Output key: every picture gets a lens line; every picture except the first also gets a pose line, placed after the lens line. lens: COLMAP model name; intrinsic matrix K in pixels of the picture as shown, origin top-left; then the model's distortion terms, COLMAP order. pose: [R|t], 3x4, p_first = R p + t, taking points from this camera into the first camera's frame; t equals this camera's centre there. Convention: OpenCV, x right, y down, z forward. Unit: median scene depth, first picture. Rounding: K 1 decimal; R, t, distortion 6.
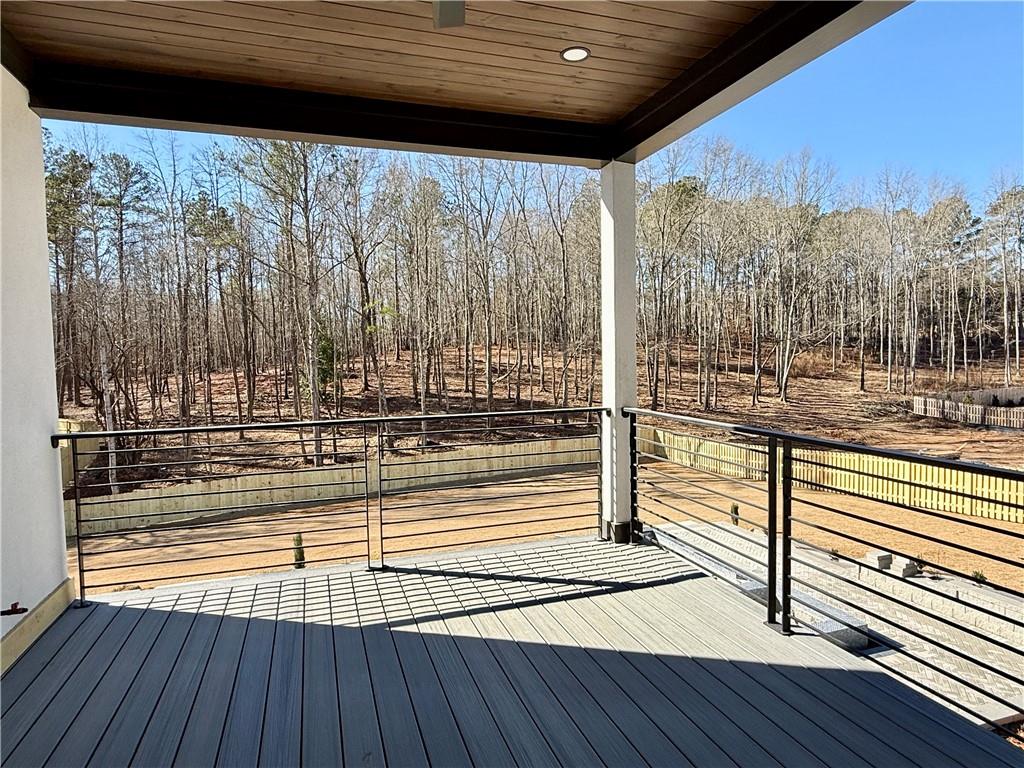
lens RADIAL K [[620.4, 0, 518.2], [0, 620.4, 382.9], [0, 0, 1]] dist [-0.003029, -0.000830]
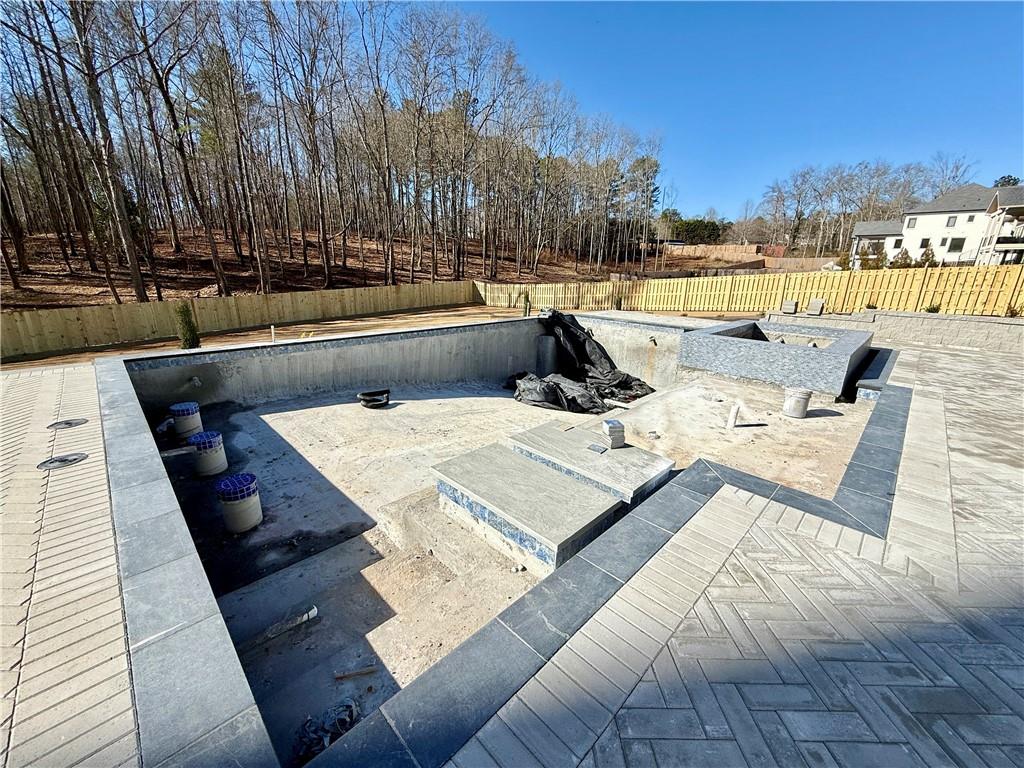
lens RADIAL K [[405.7, 0, 510.7], [0, 405.7, 384.9], [0, 0, 1]] dist [0.000257, -0.000306]
pose [[0.895131, -0.087424, 0.437148, -0.076097], [-0.016834, 0.973255, 0.229110, 0.068437], [-0.445486, -0.212442, 0.869719, 0.144642]]
